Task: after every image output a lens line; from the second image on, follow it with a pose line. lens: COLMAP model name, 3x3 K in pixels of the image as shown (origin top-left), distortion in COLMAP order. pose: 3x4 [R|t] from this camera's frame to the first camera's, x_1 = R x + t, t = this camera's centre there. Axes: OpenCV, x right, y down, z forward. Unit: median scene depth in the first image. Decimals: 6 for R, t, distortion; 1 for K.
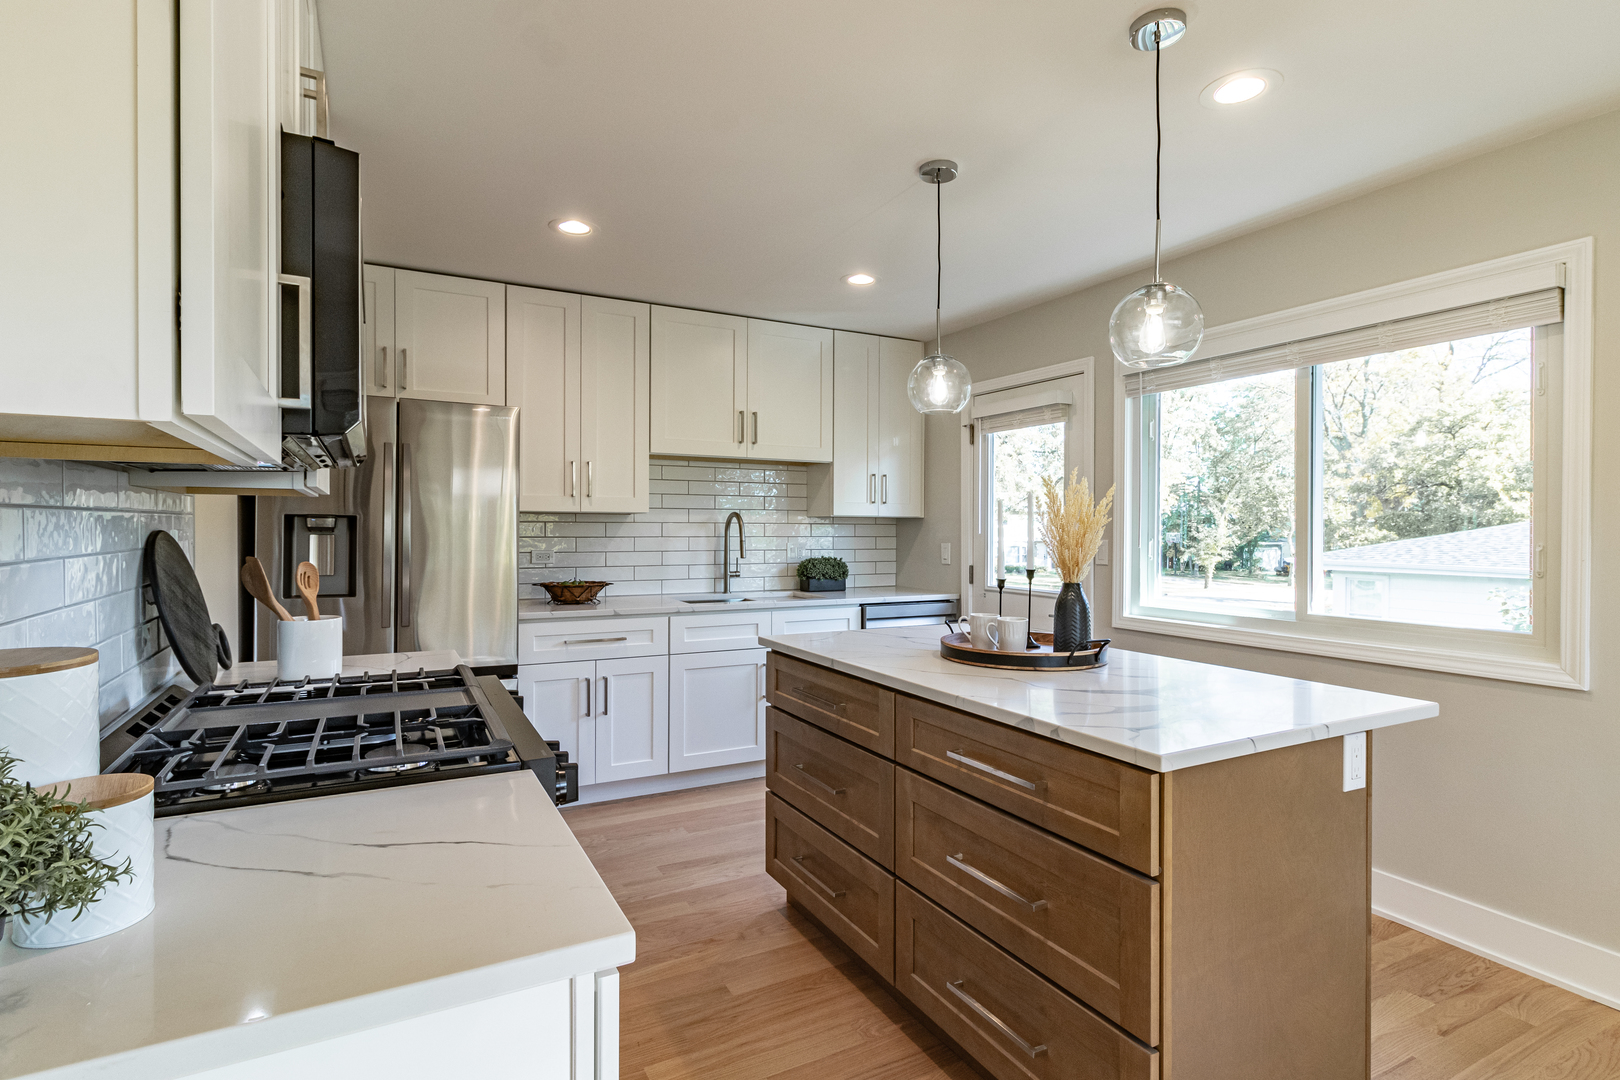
lens RADIAL K [[797.6, 0, 806.9], [0, 797.6, 562.9], [0, 0, 1]] dist [0.001867, -0.000166]
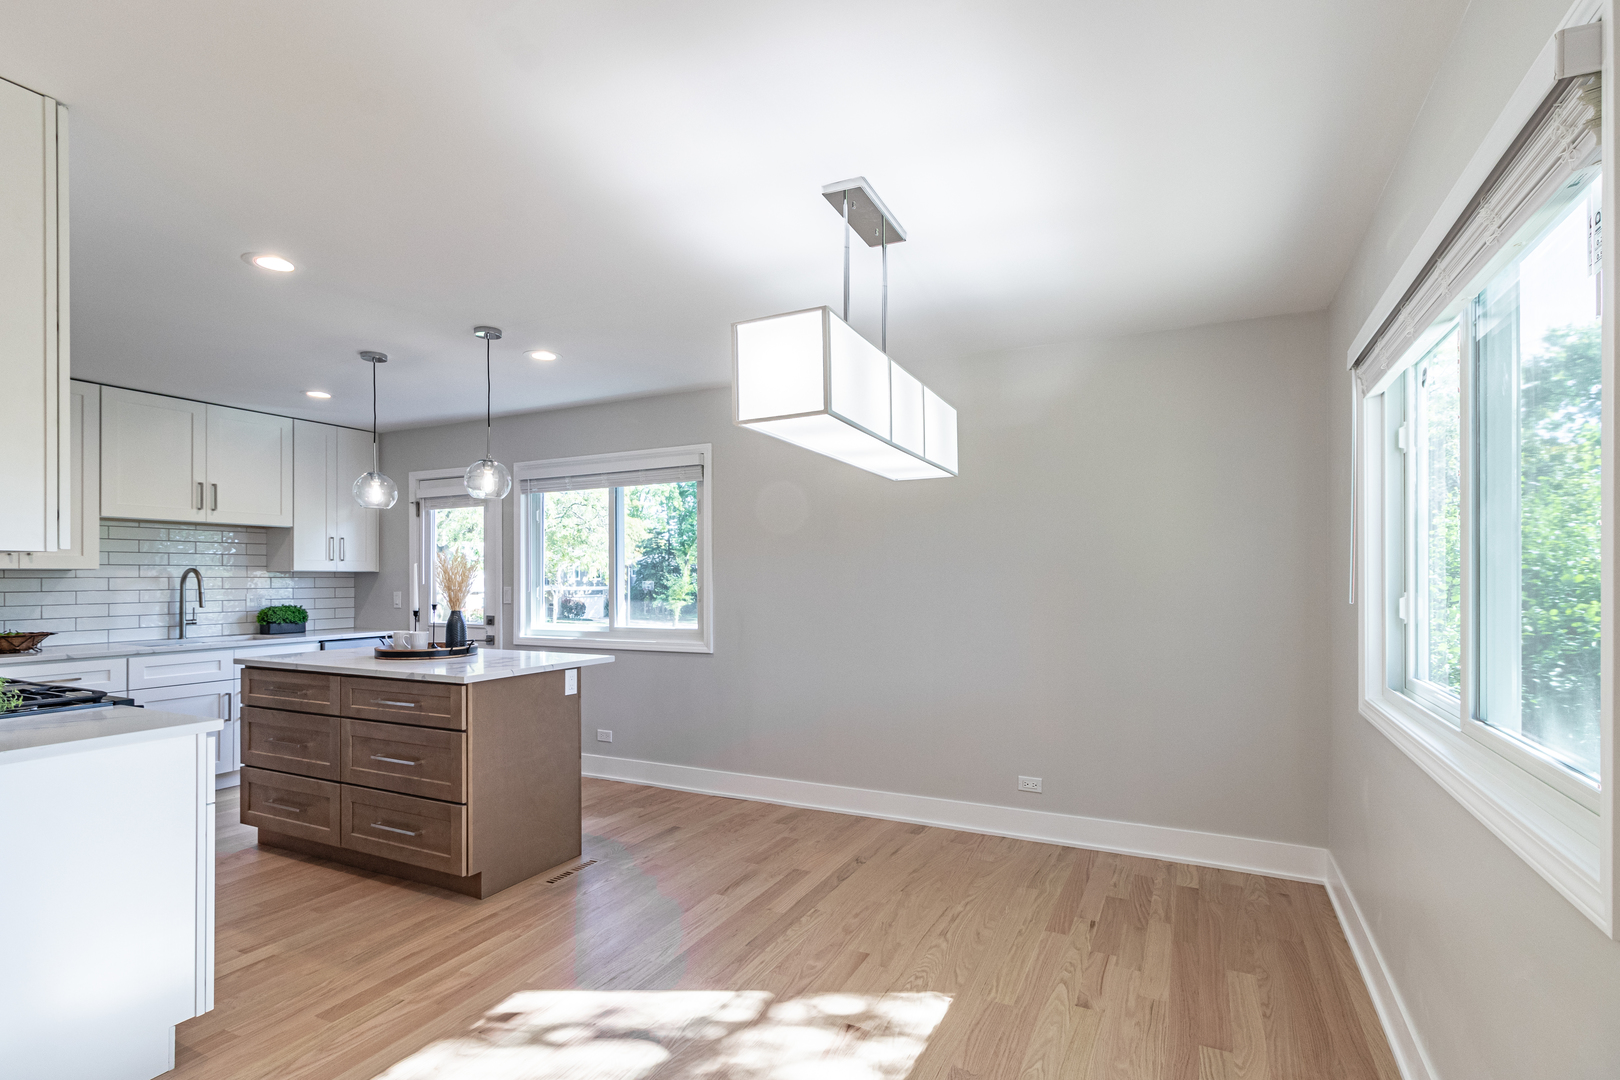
lens RADIAL K [[797.6, 0, 806.9], [0, 797.6, 562.9], [0, 0, 1]] dist [0.001867, -0.000166]
pose [[0.819087, 0.002439, 0.573664, -0.024585], [0.033288, 0.998104, -0.051772, 0.018414], [-0.572703, 0.061502, 0.817453, -0.455688]]
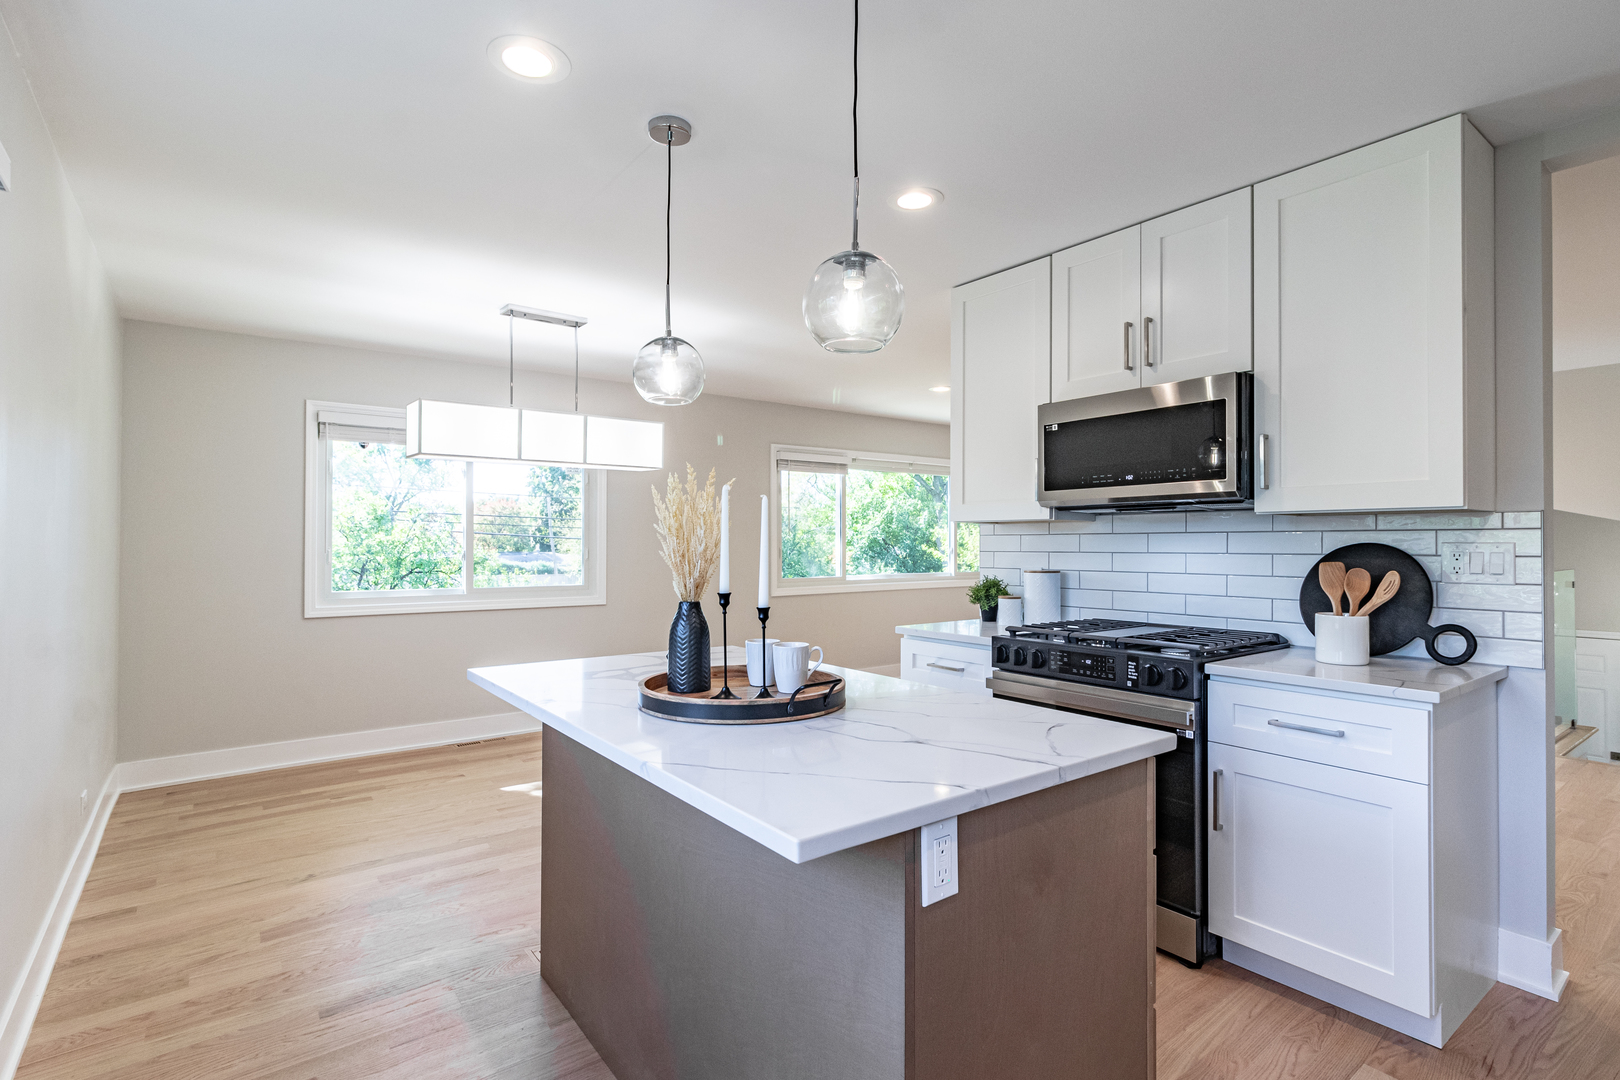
lens RADIAL K [[797.6, 0, 806.9], [0, 797.6, 562.9], [0, 0, 1]] dist [0.001867, -0.000166]
pose [[-0.991168, 0.000330, -0.132613, 0.151735], [-0.009090, 0.997476, 0.070422, -0.036888], [0.132302, 0.071006, -0.988663, 0.906560]]
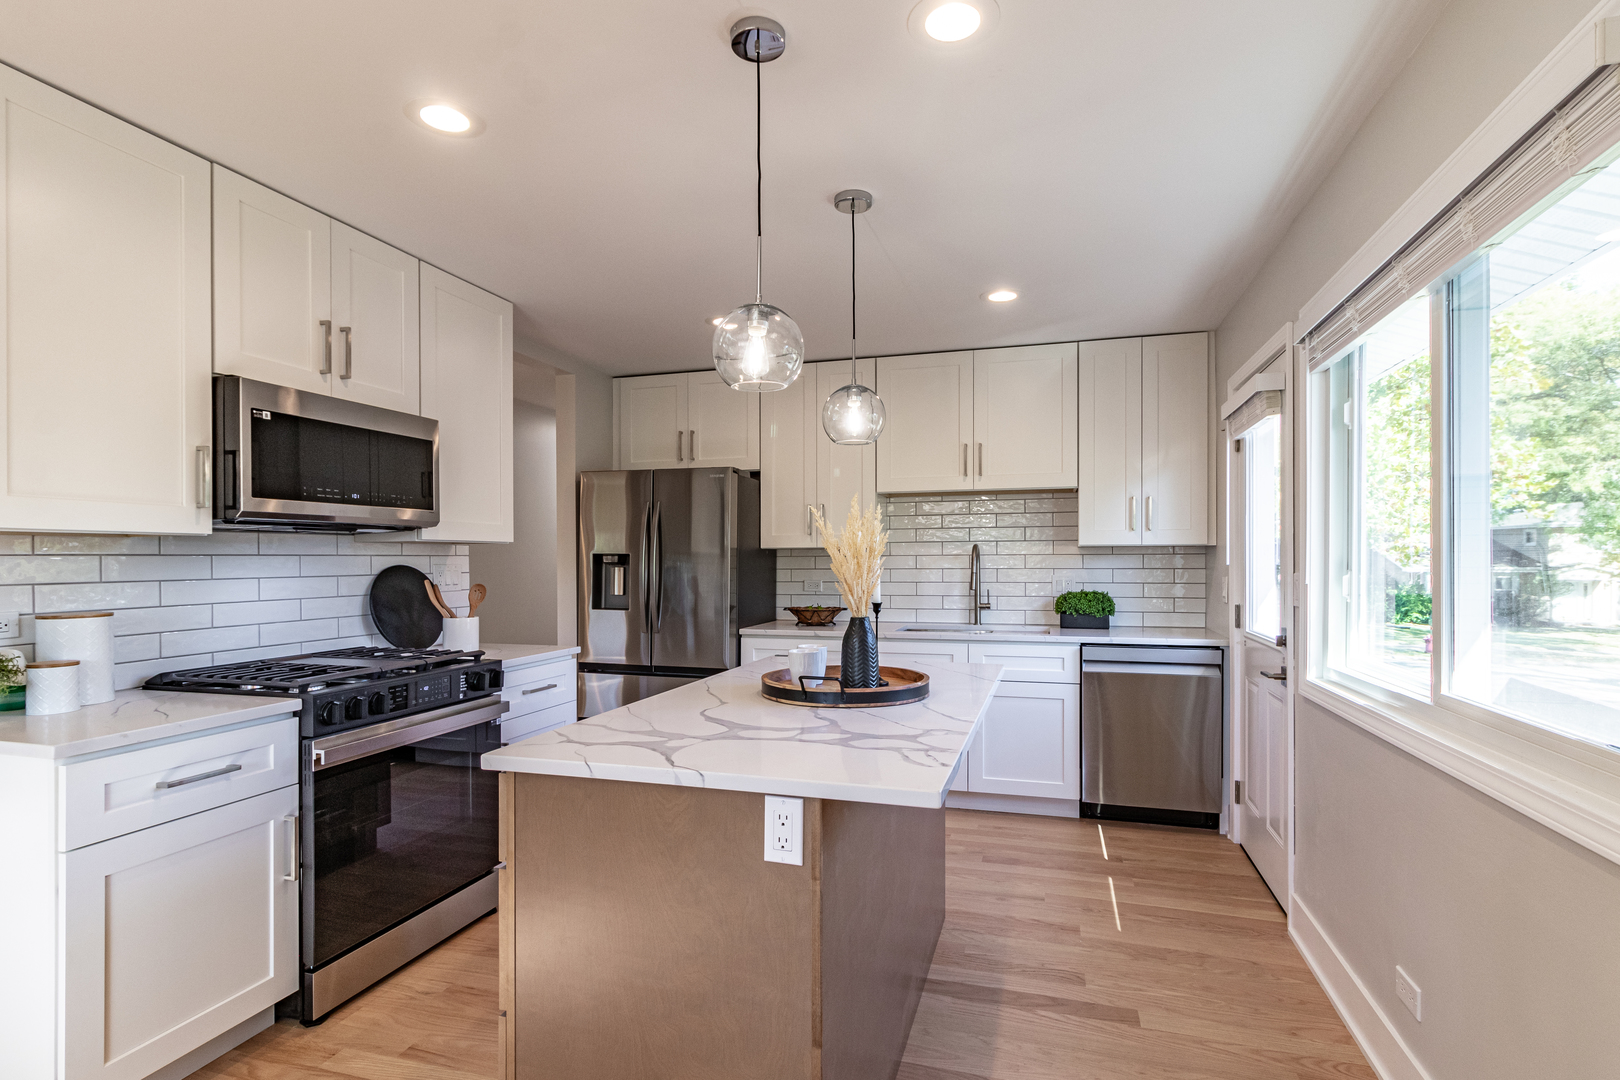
lens RADIAL K [[797.6, 0, 806.9], [0, 797.6, 562.9], [0, 0, 1]] dist [0.001867, -0.000166]
pose [[0.705897, -0.006294, -0.708287, 0.465398], [-0.023918, 0.999178, -0.032717, -0.002057], [0.707911, 0.040036, 0.705166, 0.144891]]
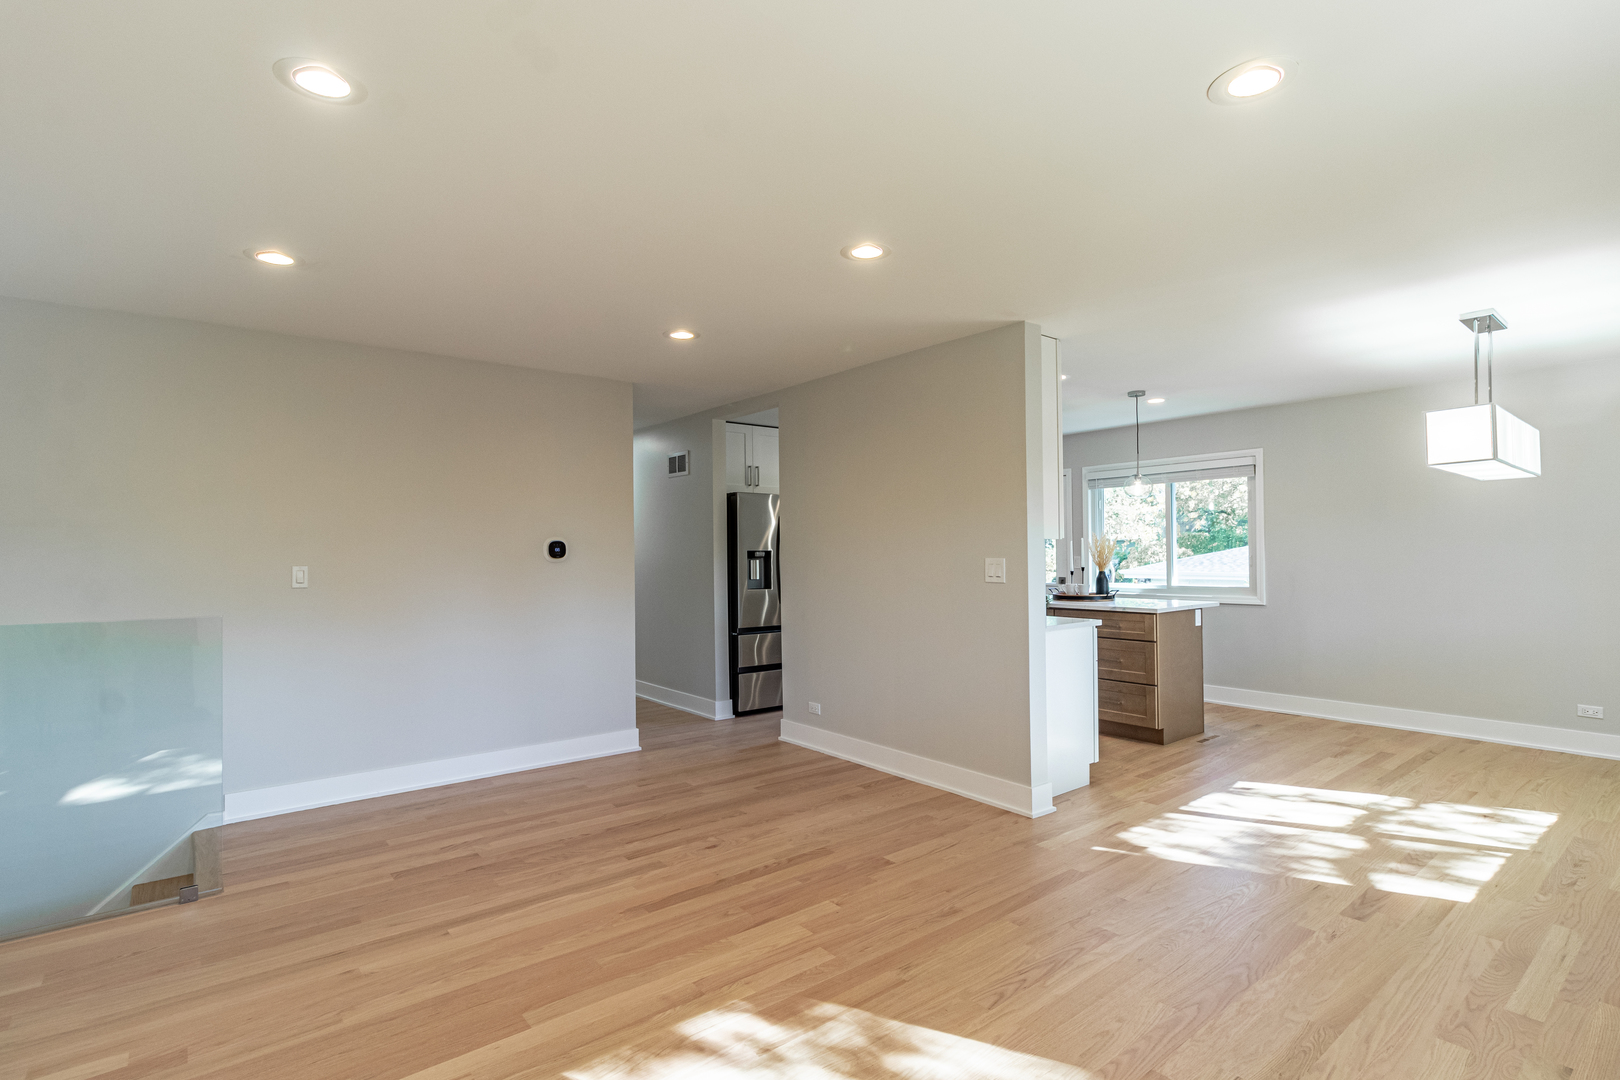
lens RADIAL K [[797.6, 0, 806.9], [0, 797.6, 562.9], [0, 0, 1]] dist [0.001867, -0.000166]
pose [[0.981999, -0.011494, 0.188537, -0.590056], [0.016351, 0.999573, -0.024222, 0.023020], [-0.188178, 0.026869, 0.981767, -0.755101]]
